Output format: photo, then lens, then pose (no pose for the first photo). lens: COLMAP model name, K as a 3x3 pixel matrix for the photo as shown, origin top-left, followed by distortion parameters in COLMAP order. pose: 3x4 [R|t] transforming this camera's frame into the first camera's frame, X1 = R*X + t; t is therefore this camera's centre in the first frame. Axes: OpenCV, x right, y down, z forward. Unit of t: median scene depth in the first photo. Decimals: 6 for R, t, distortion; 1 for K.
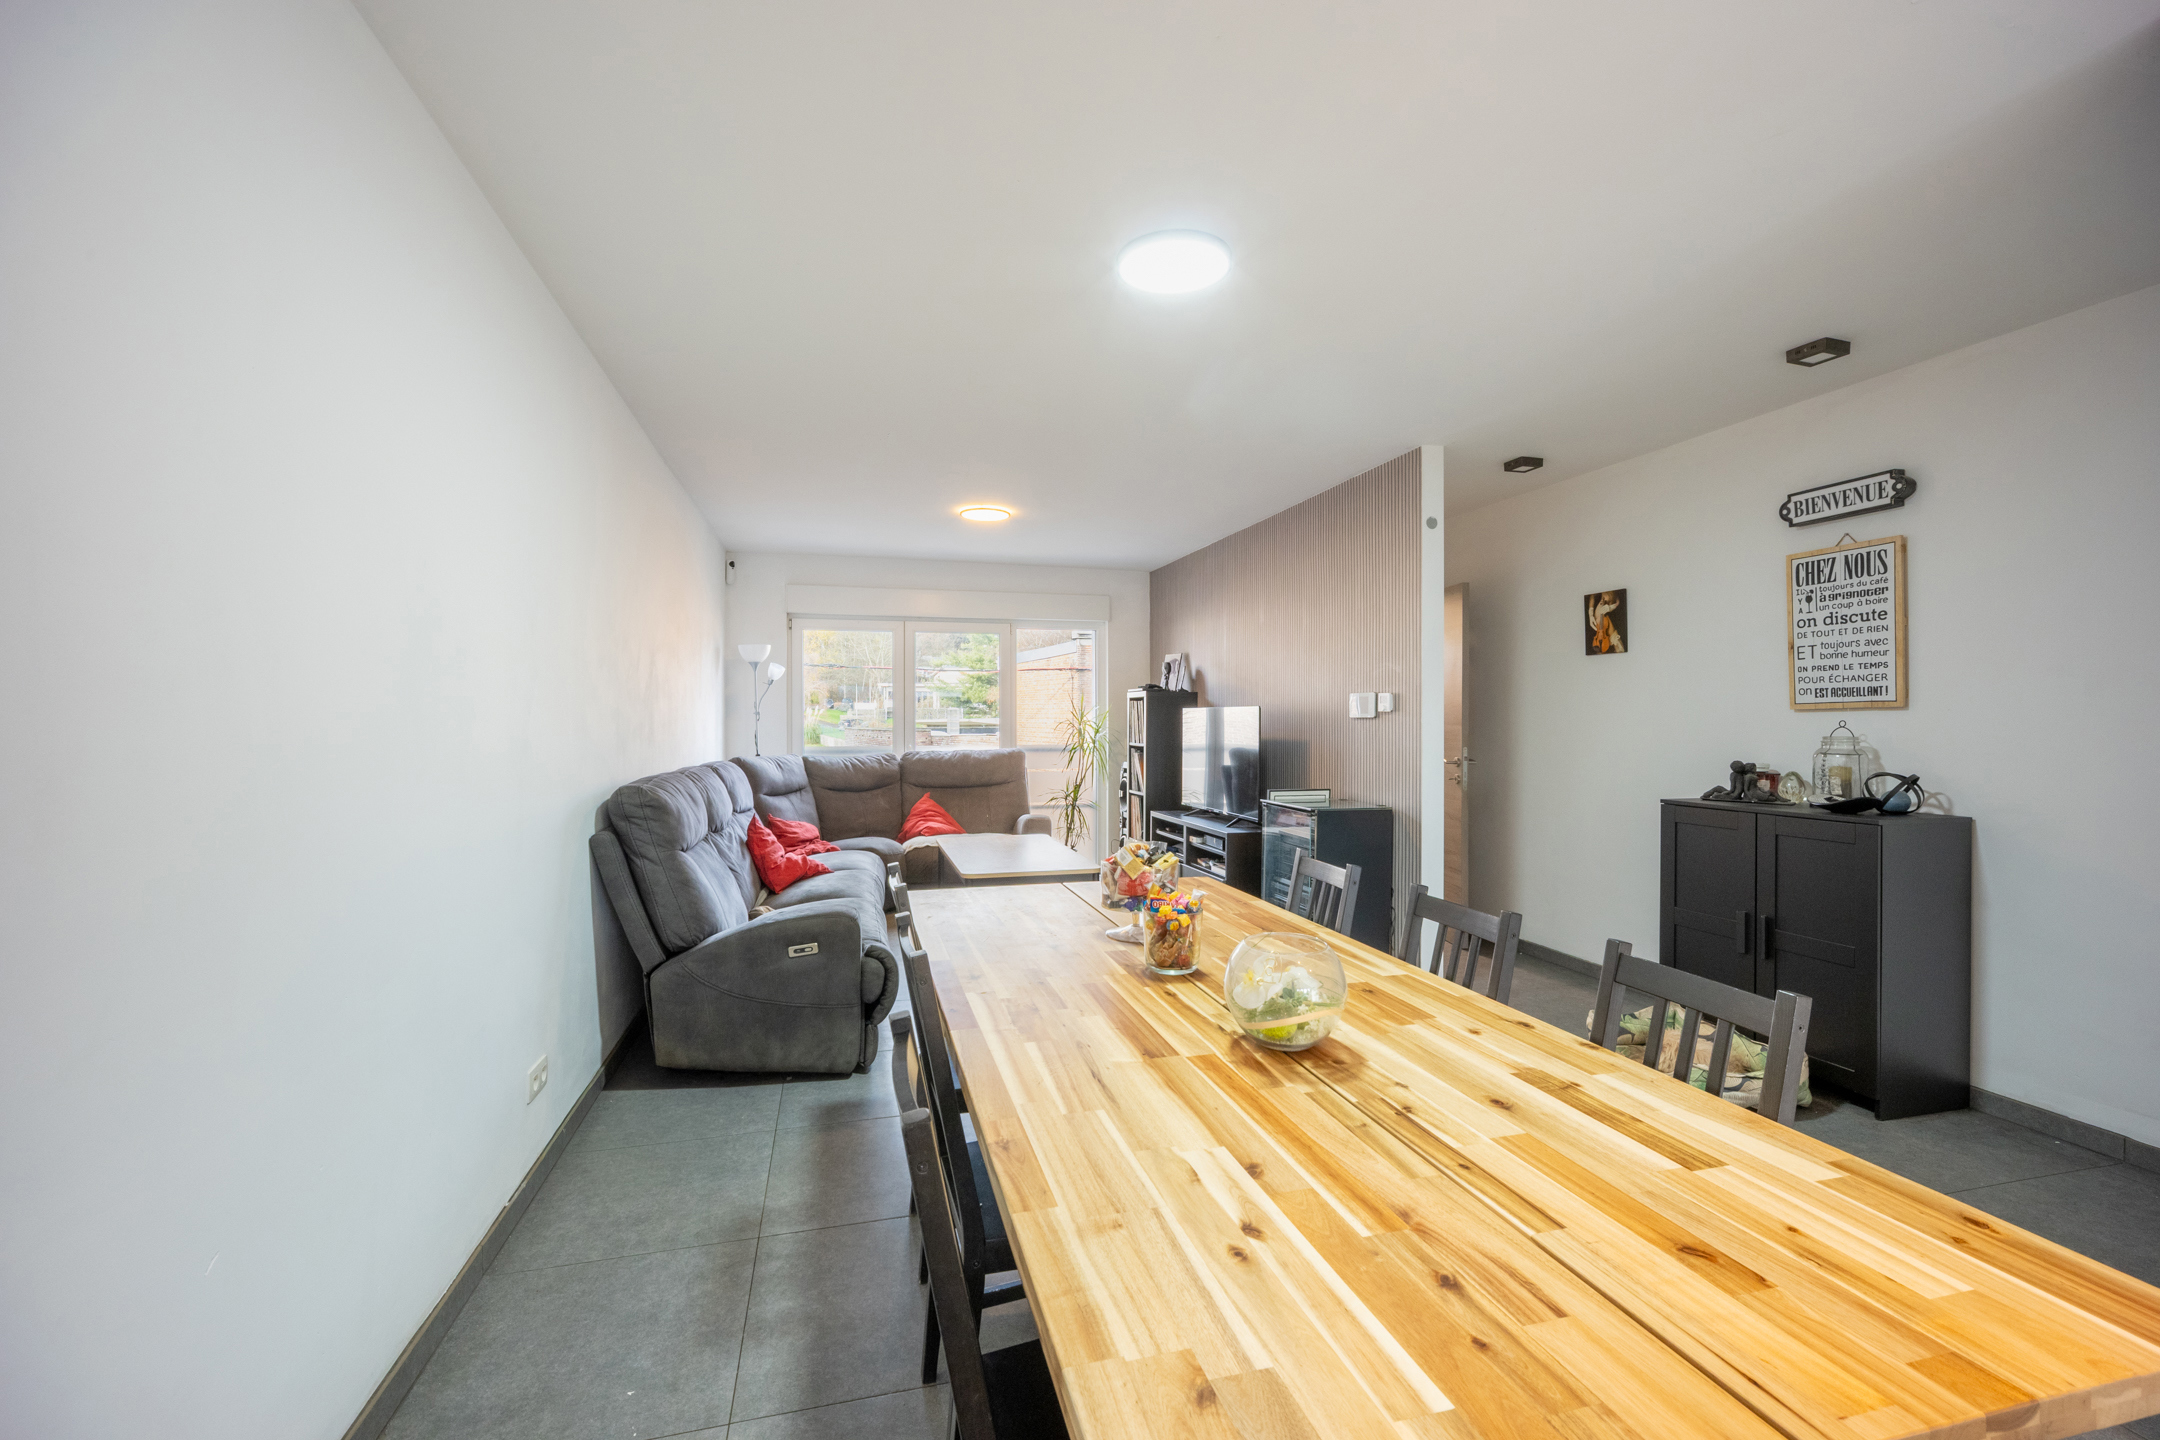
lens RADIAL K [[995.2, 0, 1081.9], [0, 995.2, 722.6], [0, 0, 1]] dist [0.001273, 0.001005]
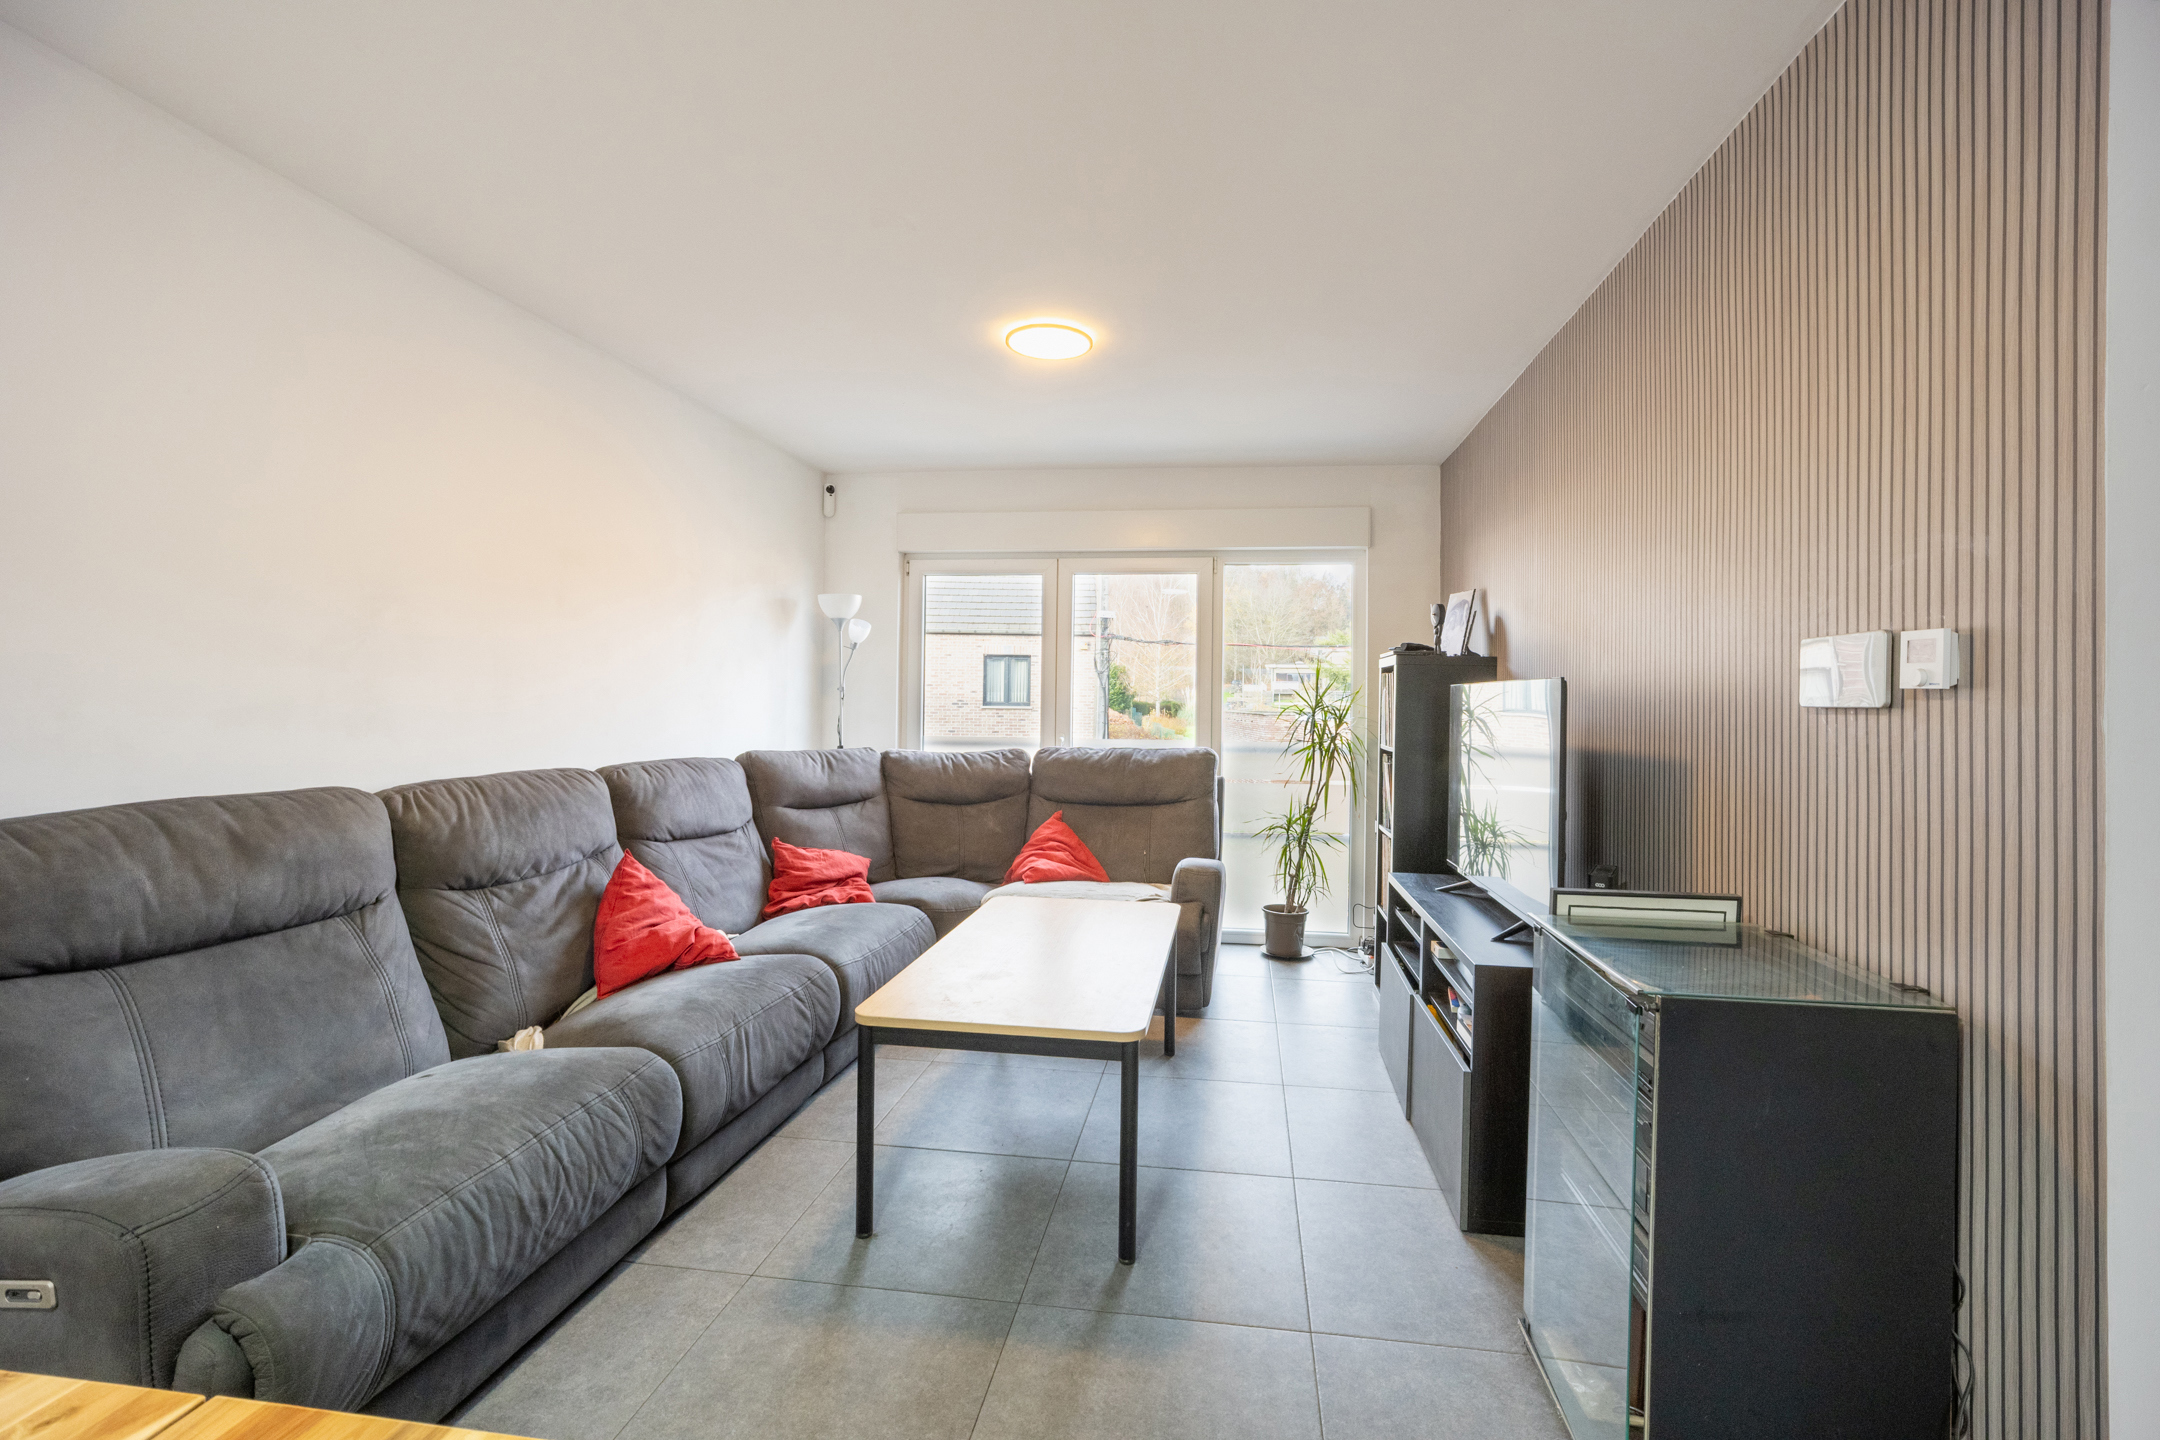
lens RADIAL K [[995.2, 0, 1081.3], [0, 995.2, 685.0], [0, 0, 1]] dist [0.001273, 0.001005]
pose [[0.919109, 0.006073, -0.393957, 0.122571], [-0.014049, 0.999750, -0.017367, -0.002150], [0.393753, 0.021497, 0.918965, 0.405445]]
